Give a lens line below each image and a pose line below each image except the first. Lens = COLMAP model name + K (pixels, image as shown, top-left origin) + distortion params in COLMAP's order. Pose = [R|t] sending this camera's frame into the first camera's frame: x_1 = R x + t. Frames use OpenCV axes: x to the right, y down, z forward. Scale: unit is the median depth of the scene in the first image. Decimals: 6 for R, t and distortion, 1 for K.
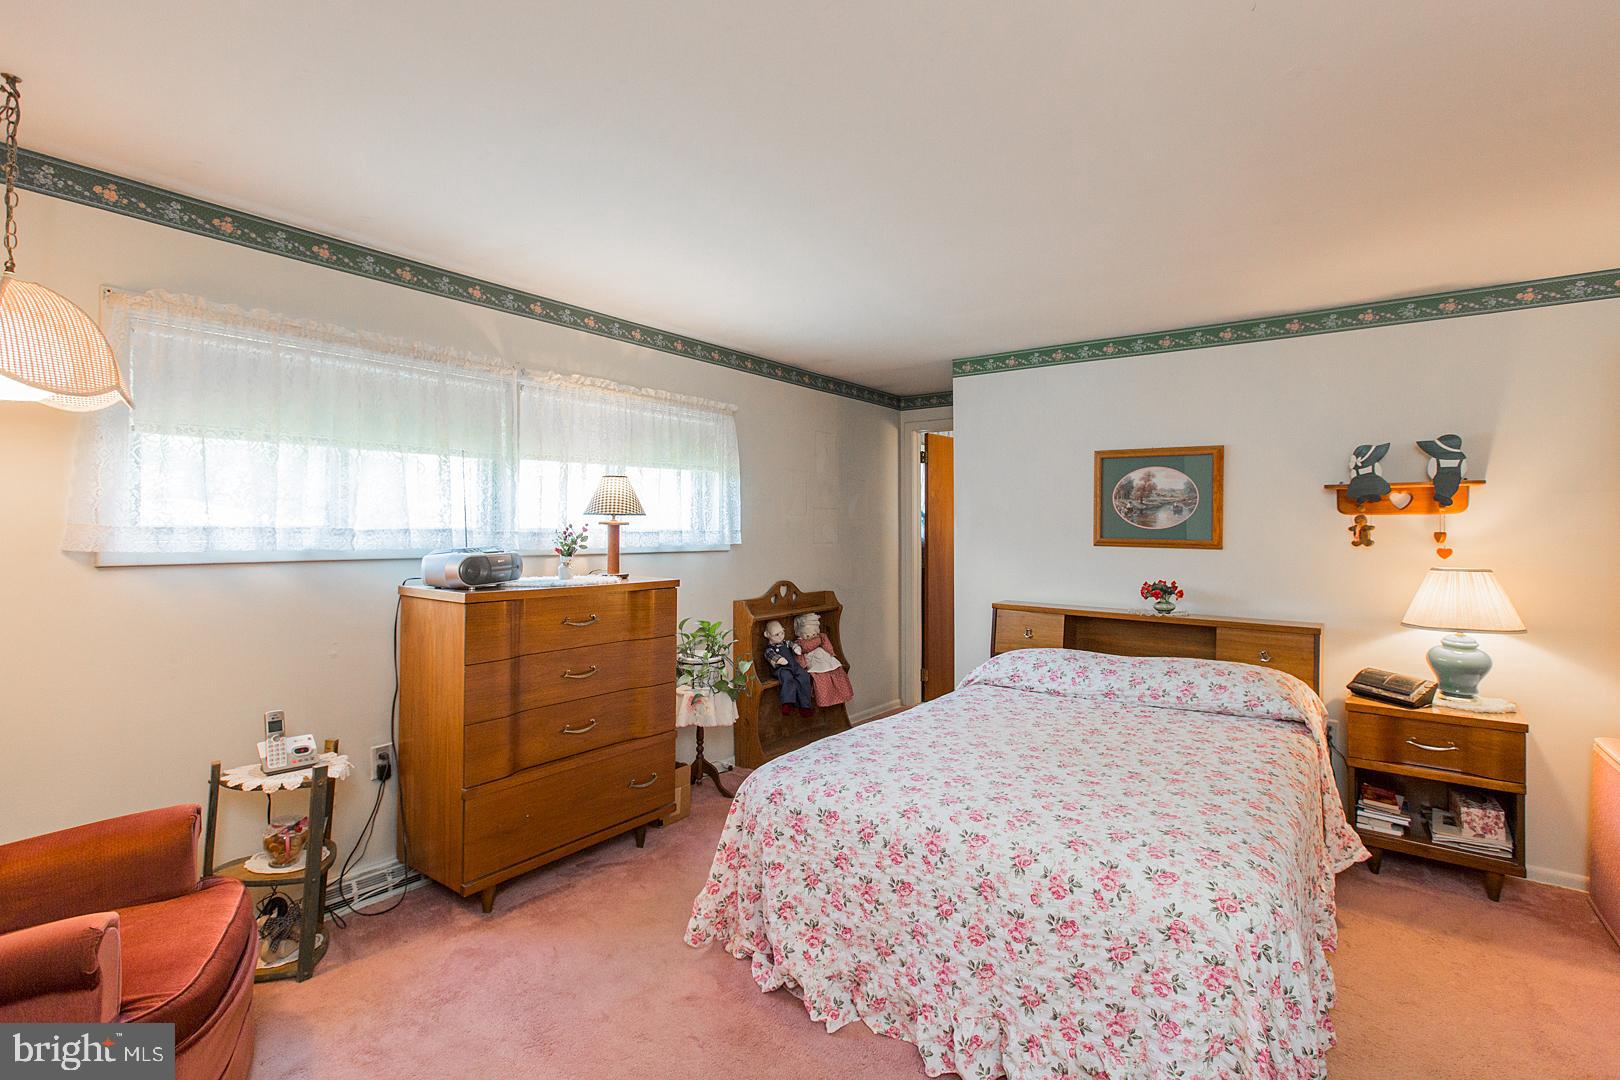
lens RADIAL K [[745.5, 0, 812.8], [0, 745.5, 529.4], [0, 0, 1]] dist [0.003212, -0.000188]
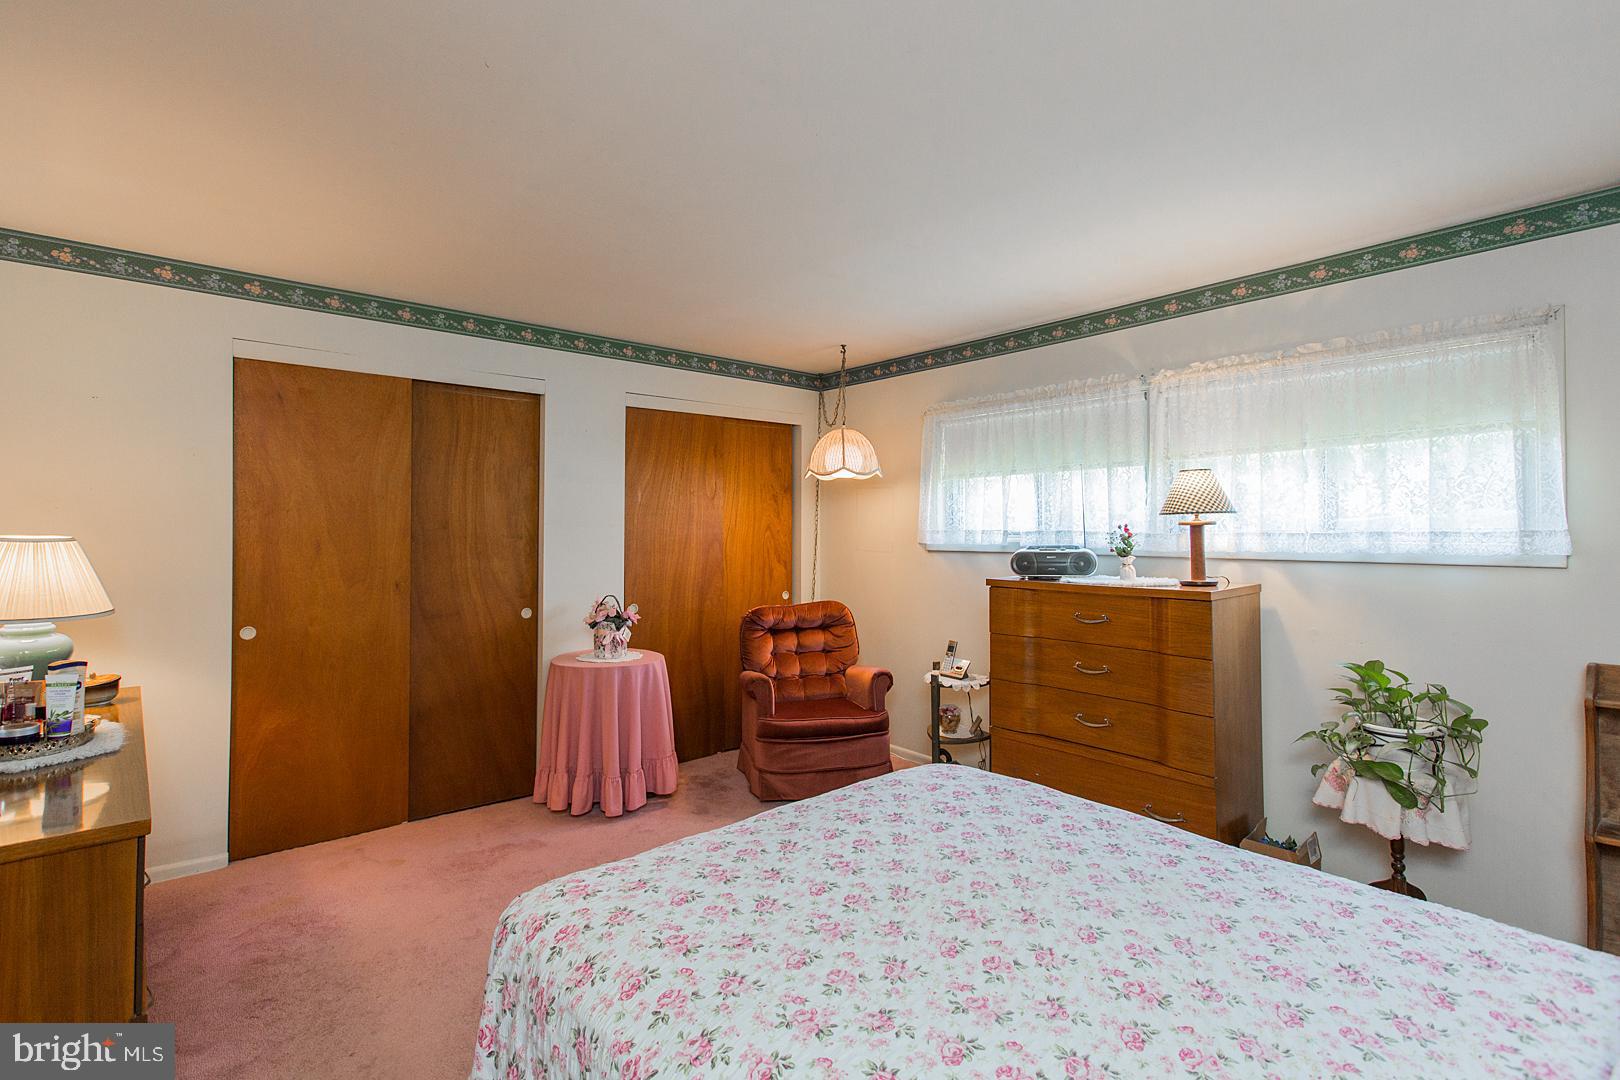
lens RADIAL K [[745.5, 0, 818.6], [0, 745.5, 531.4], [0, 0, 1]] dist [0.003212, -0.000188]
pose [[-0.201620, -0.005053, -0.979451, 0.693176], [-0.001075, 0.999987, -0.004938, 0.006234], [0.979463, 0.000057, -0.201623, 0.744553]]
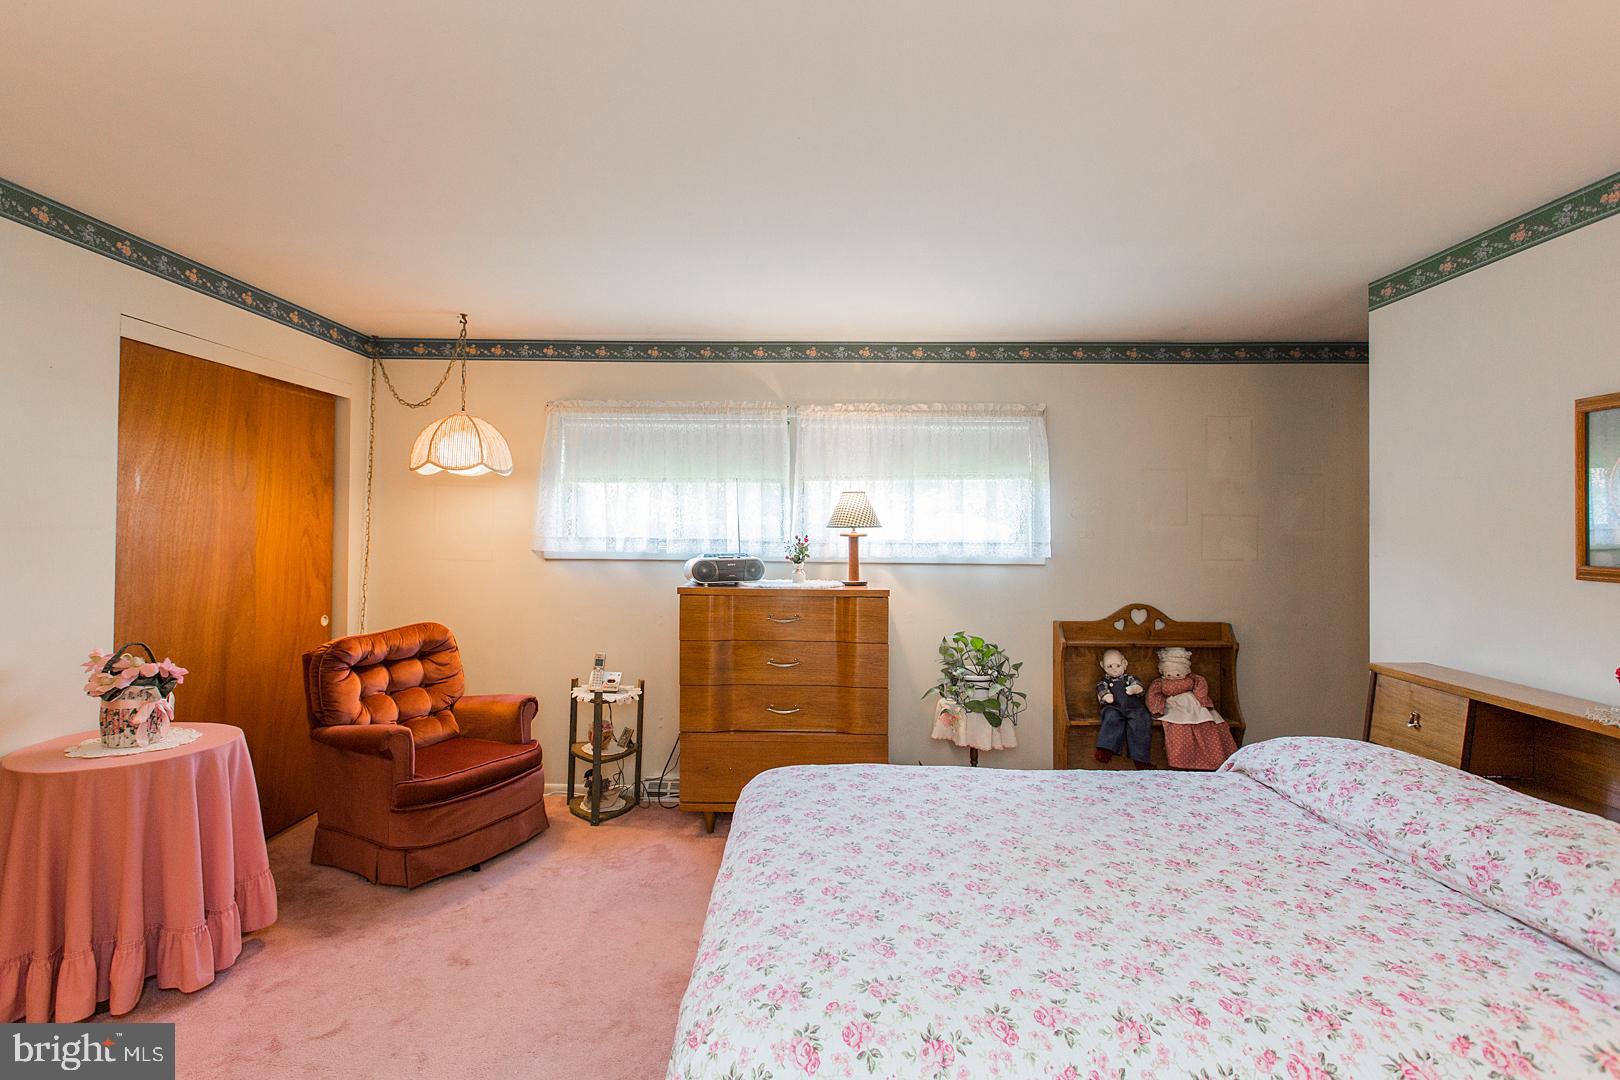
lens RADIAL K [[745.5, 0, 805.5], [0, 745.5, 535.9], [0, 0, 1]] dist [0.003212, -0.000188]
pose [[0.588126, 0.004560, -0.808757, 0.582934], [-0.006466, 0.999979, 0.000937, -0.007194], [0.808744, 0.004678, 0.588143, 0.299087]]
